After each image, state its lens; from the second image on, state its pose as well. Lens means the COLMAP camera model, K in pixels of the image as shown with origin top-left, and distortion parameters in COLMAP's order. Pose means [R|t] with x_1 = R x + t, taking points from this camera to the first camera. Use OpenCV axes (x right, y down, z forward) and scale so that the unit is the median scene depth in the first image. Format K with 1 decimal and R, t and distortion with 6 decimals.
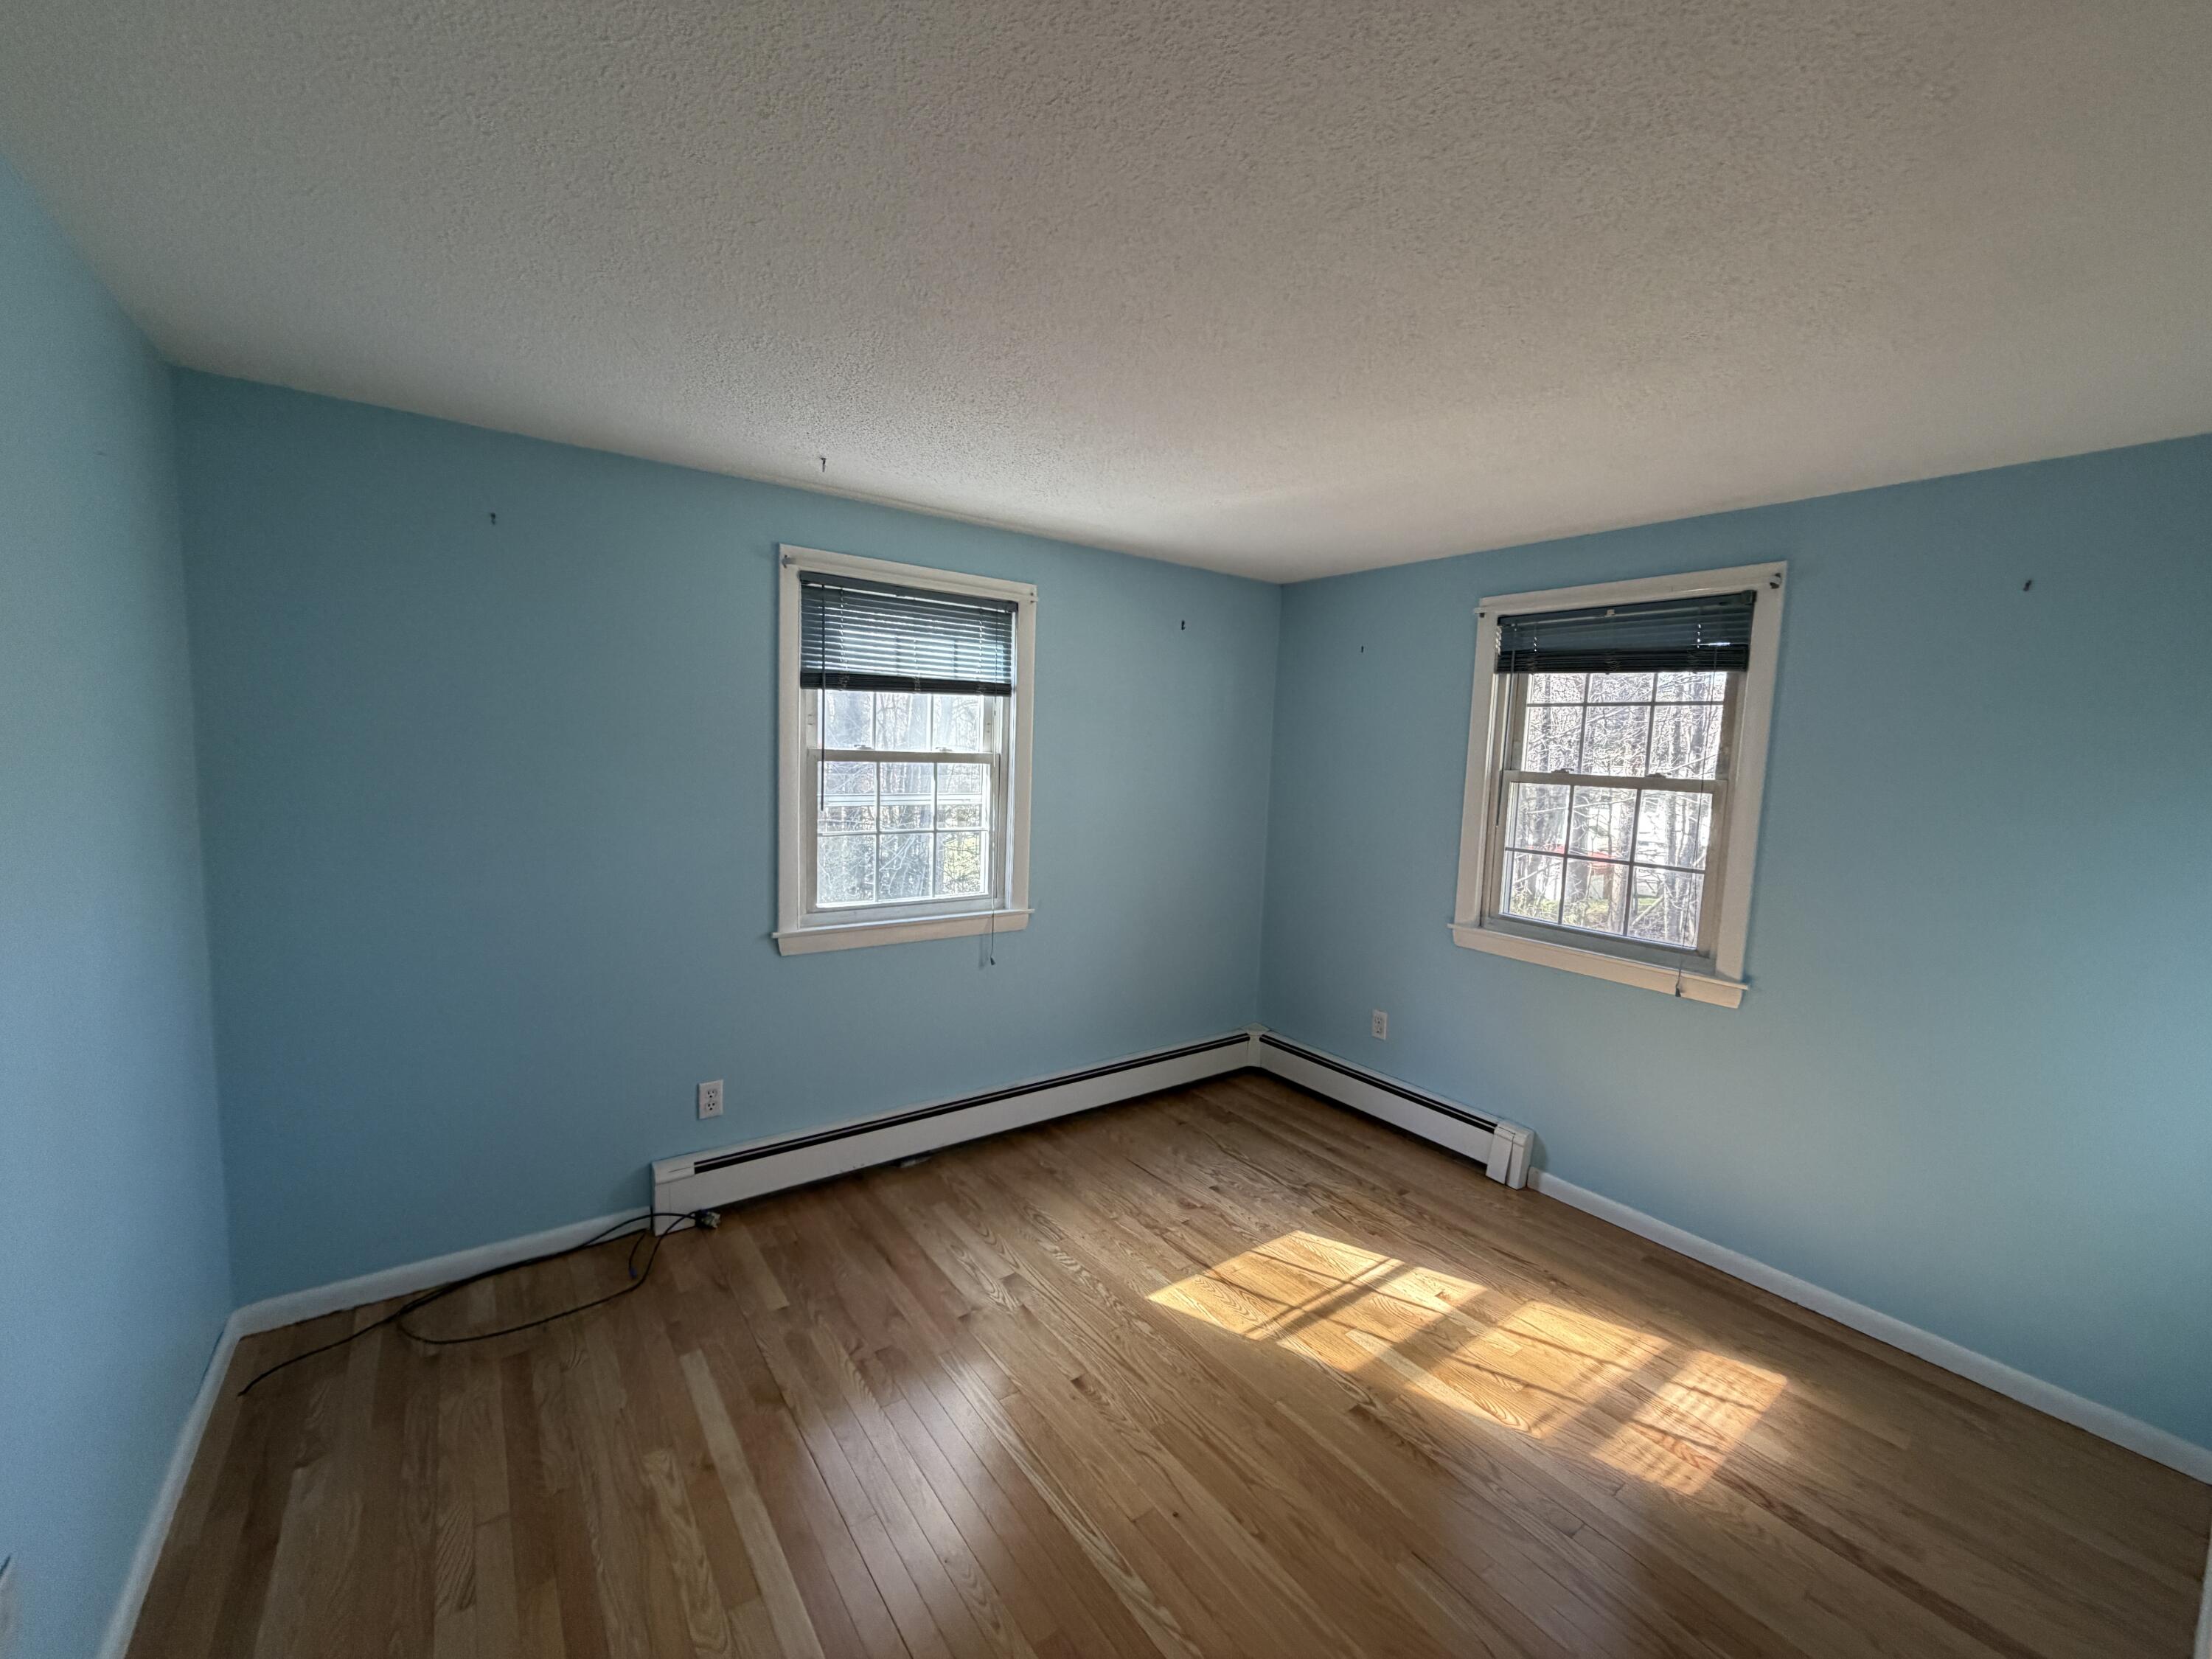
lens RADIAL K [[878.4, 0, 1115.7], [0, 878.4, 834.5], [0, 0, 1]] dist [-0.002172, 0.000749]
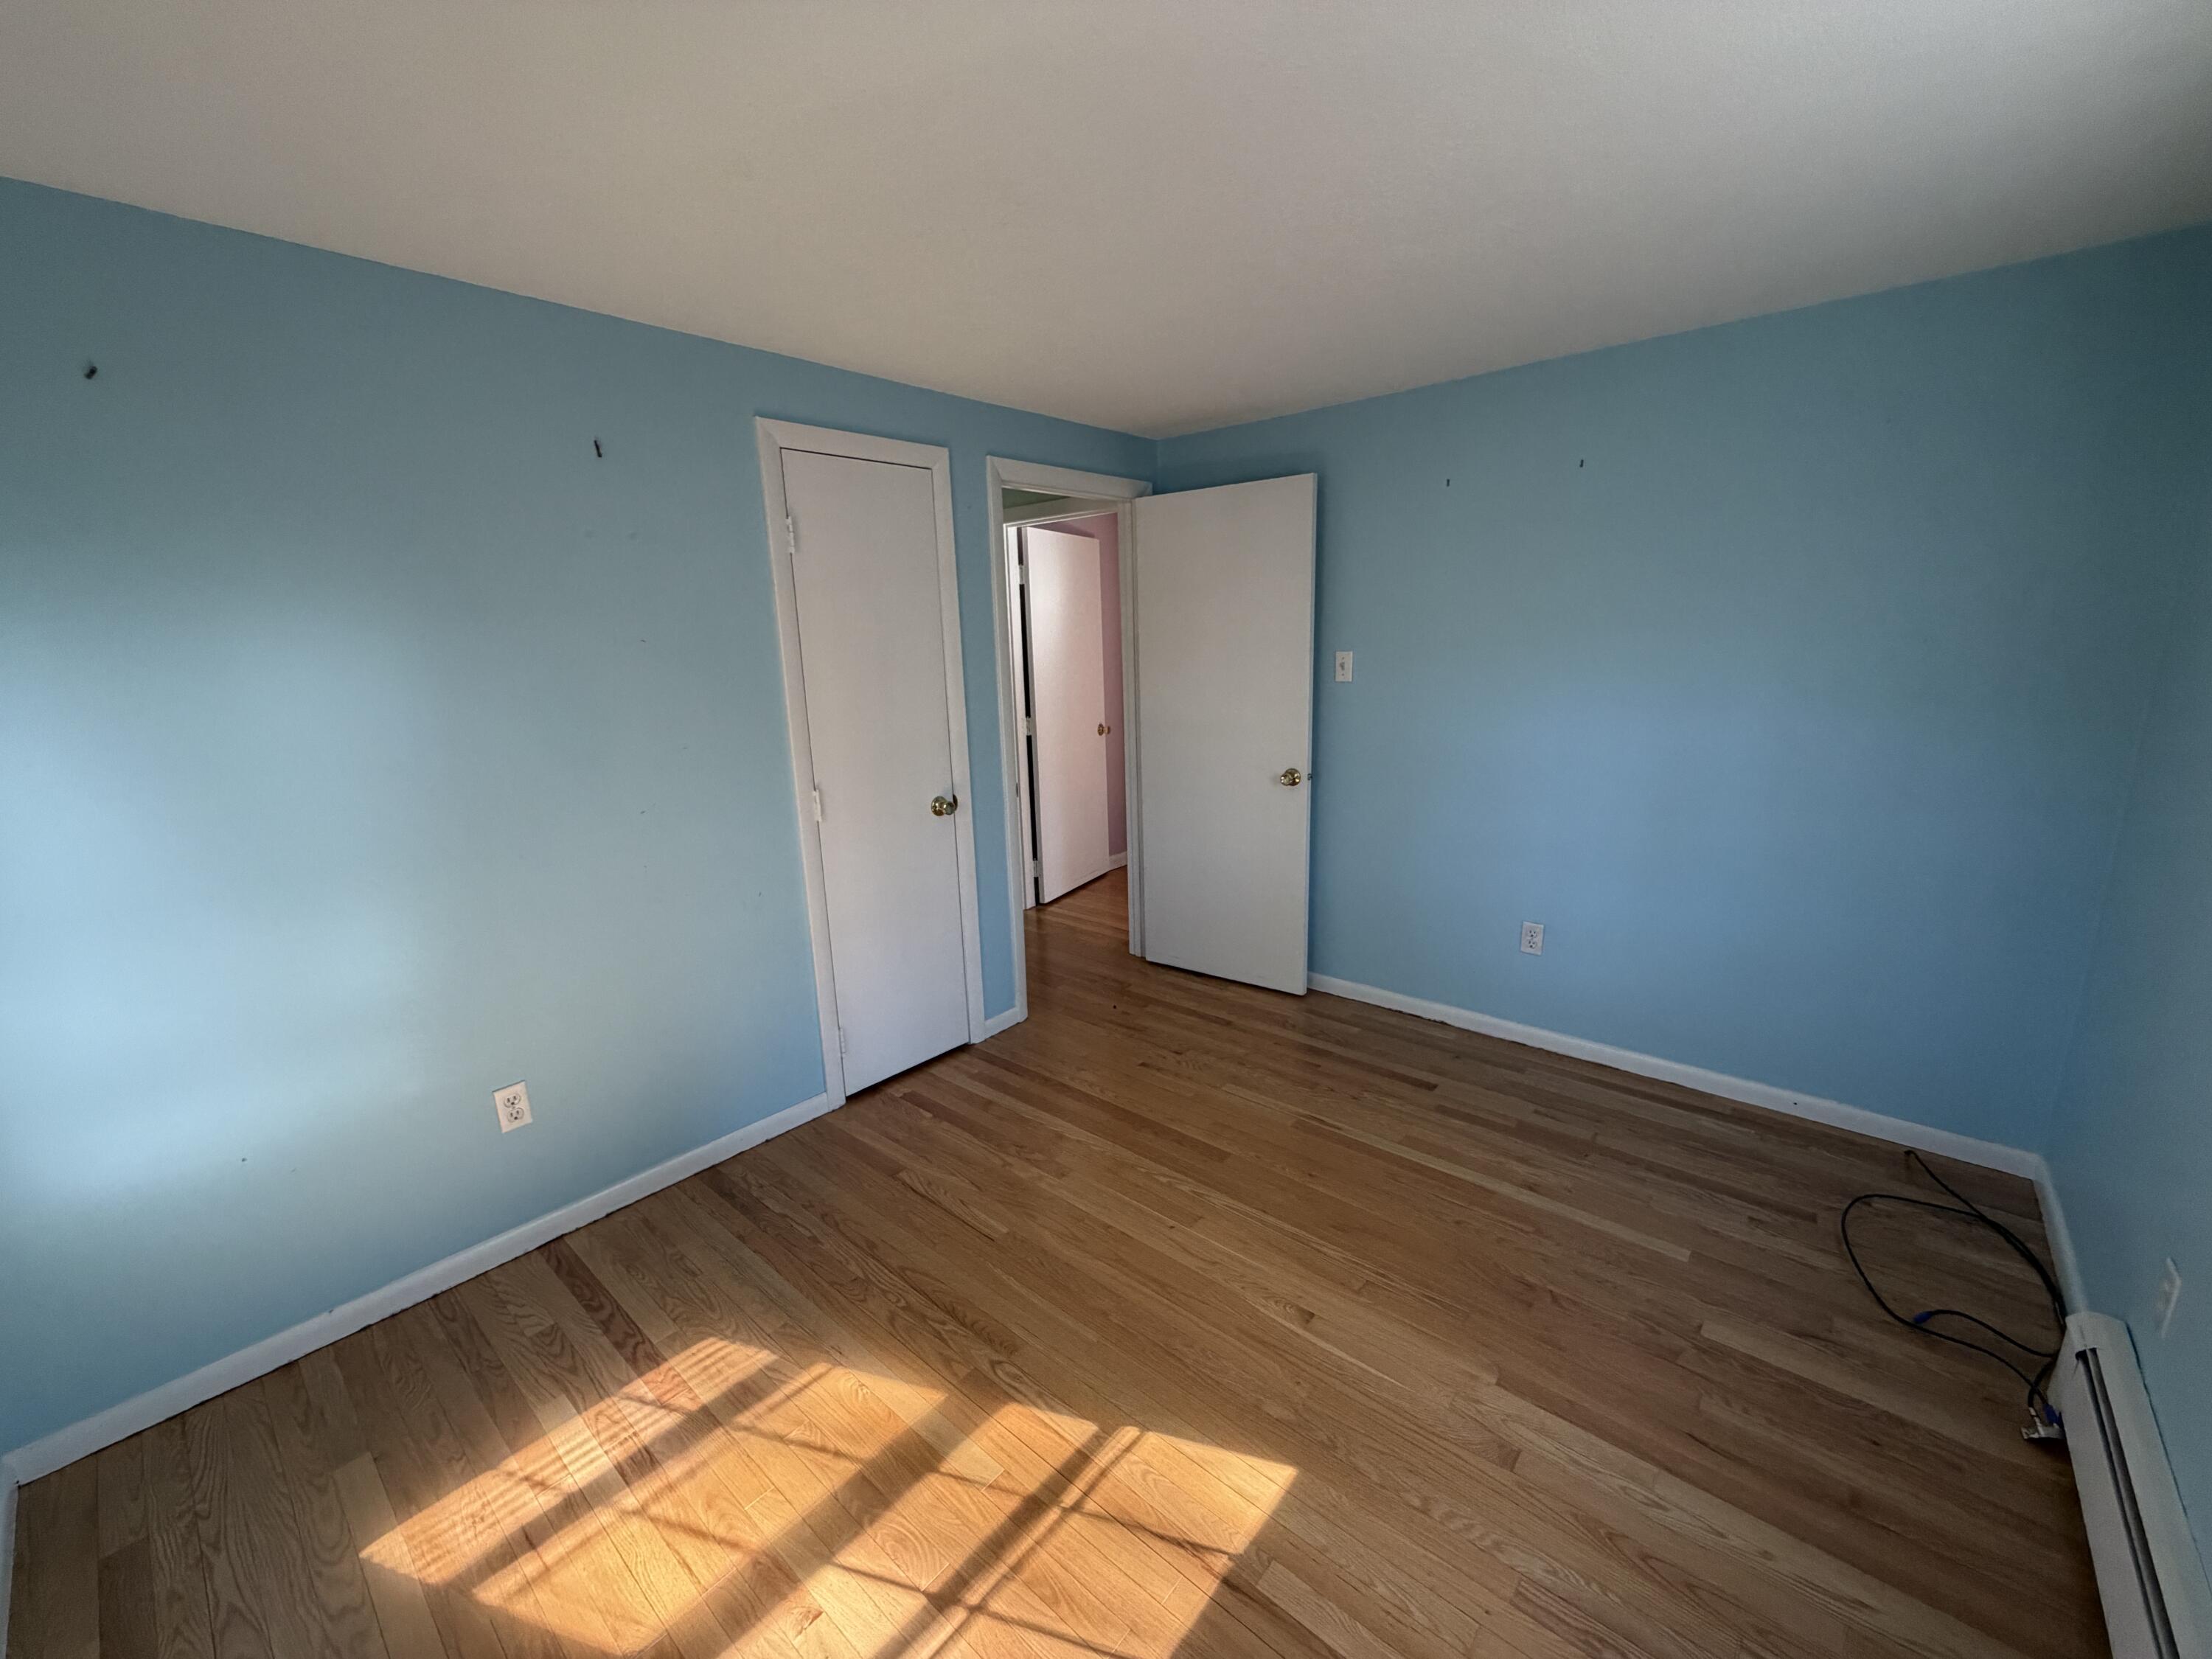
lens RADIAL K [[878.4, 0, 1109.2], [0, 878.4, 815.4], [0, 0, 1]] dist [-0.002172, 0.000749]
pose [[-0.977240, 0.035707, -0.209111, 0.324585], [-0.026806, 0.957045, 0.288696, -0.138647], [0.210437, 0.287731, -0.934306, 1.608958]]
